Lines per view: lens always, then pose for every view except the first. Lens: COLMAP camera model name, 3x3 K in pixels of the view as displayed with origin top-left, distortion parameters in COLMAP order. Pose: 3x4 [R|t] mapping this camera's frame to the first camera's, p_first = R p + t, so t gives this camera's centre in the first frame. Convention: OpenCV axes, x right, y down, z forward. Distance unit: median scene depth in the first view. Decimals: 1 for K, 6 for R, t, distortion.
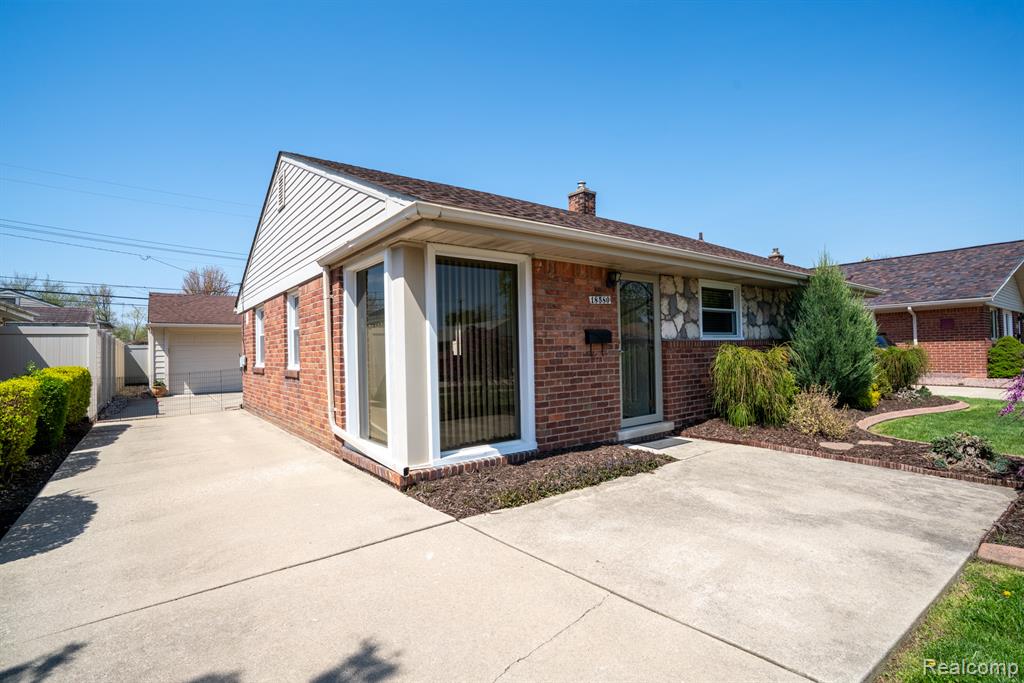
lens RADIAL K [[489.1, 0, 512.0], [0, 489.1, 341.5], [0, 0, 1]] dist [-0.036498, 0.000613]
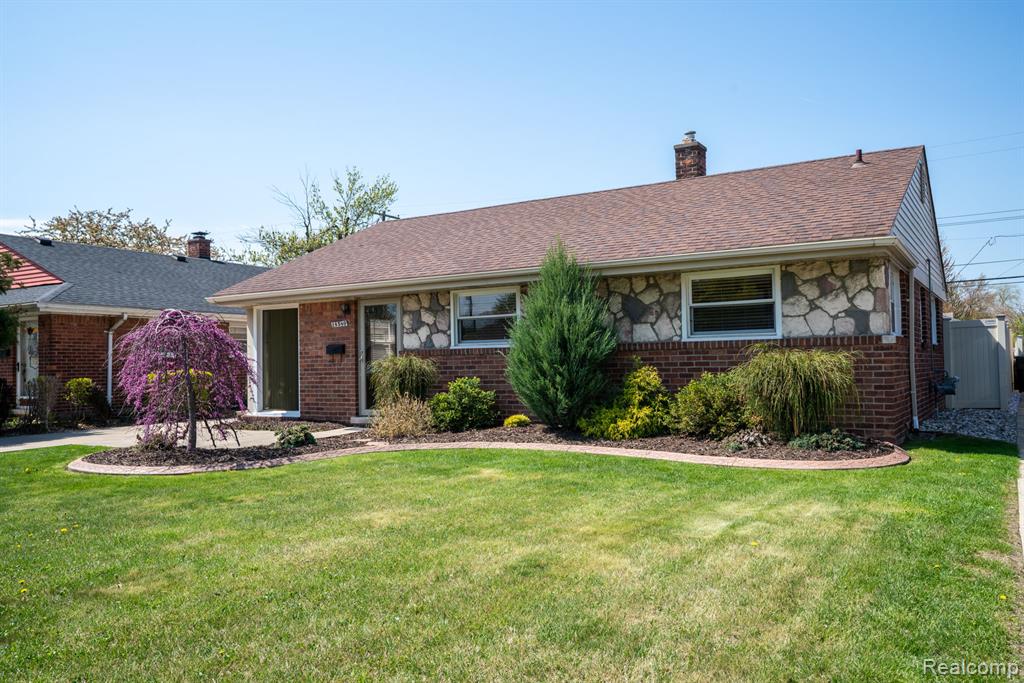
lens RADIAL K [[814.1, 0, 512.0], [0, 814.1, 341.5], [0, 0, 1]] dist [0.023792, 0.007062]
pose [[0.351905, -0.012574, -0.935951, 2.188913], [0.024608, 0.999688, -0.004178, -0.008345], [0.935712, -0.021562, 0.352104, 0.517615]]
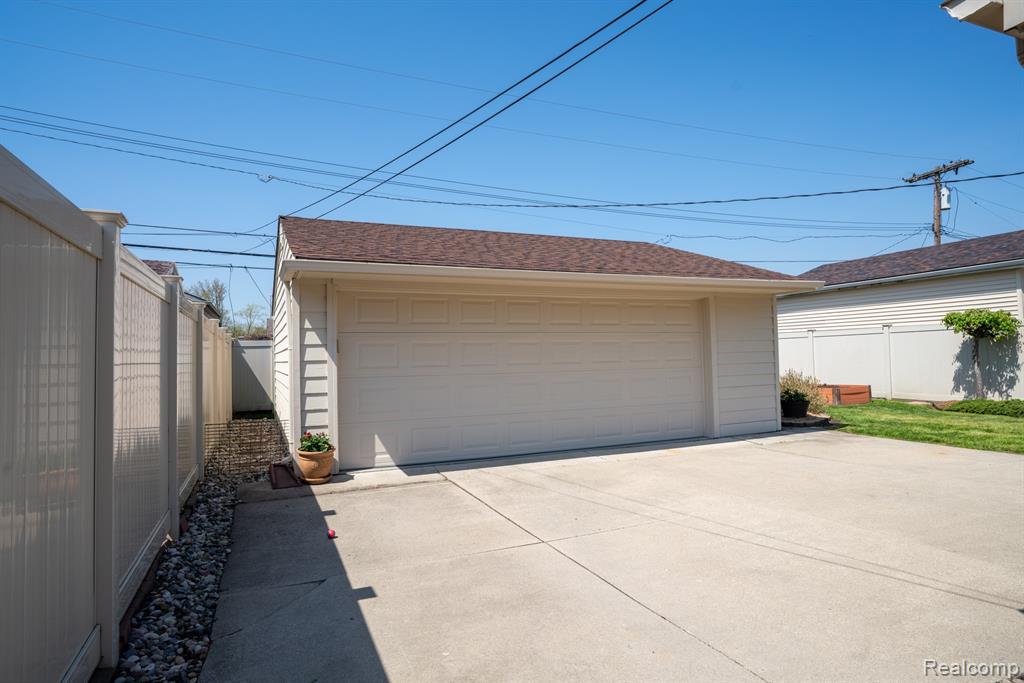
lens RADIAL K [[593.1, 0, 512.0], [0, 593.1, 341.5], [0, 0, 1]] dist [-0.041279, 0.000021]
pose [[0.969975, -0.005617, -0.243138, -1.060928], [0.005032, 0.999983, -0.003026, 0.038558], [0.243151, 0.001712, 0.969987, 1.333508]]
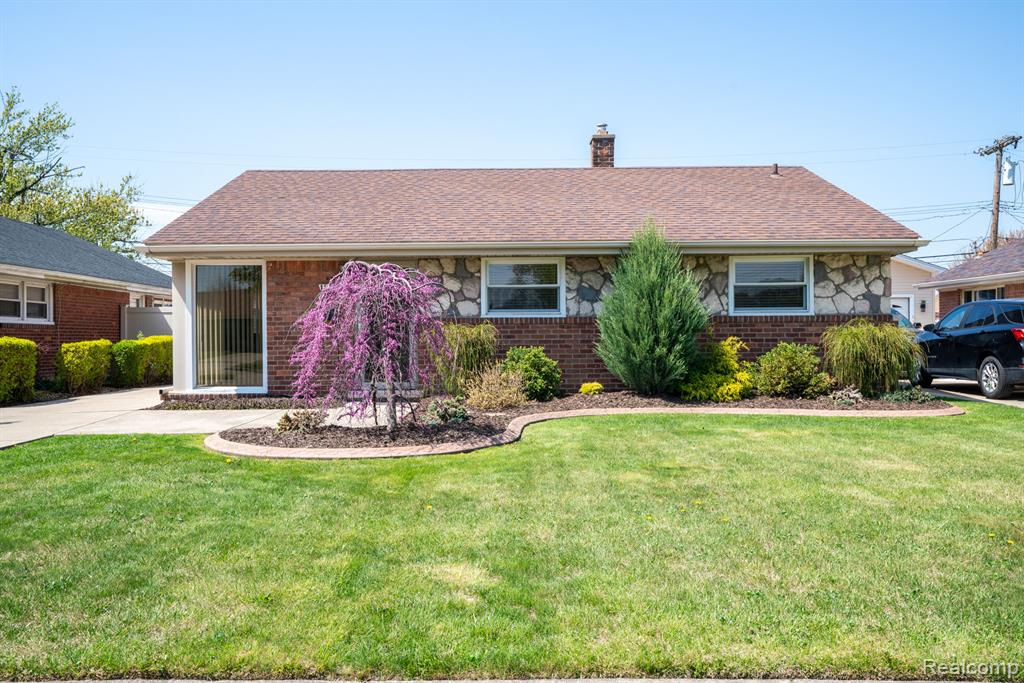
lens RADIAL K [[814.1, 0, 512.0], [0, 814.1, 341.5], [0, 0, 1]] dist [0.023792, 0.007062]
pose [[0.791285, 0.018595, -0.611164, 1.558821], [0.000162, 0.999531, 0.030621, -0.005072], [0.611447, -0.024329, 0.790911, -0.344806]]
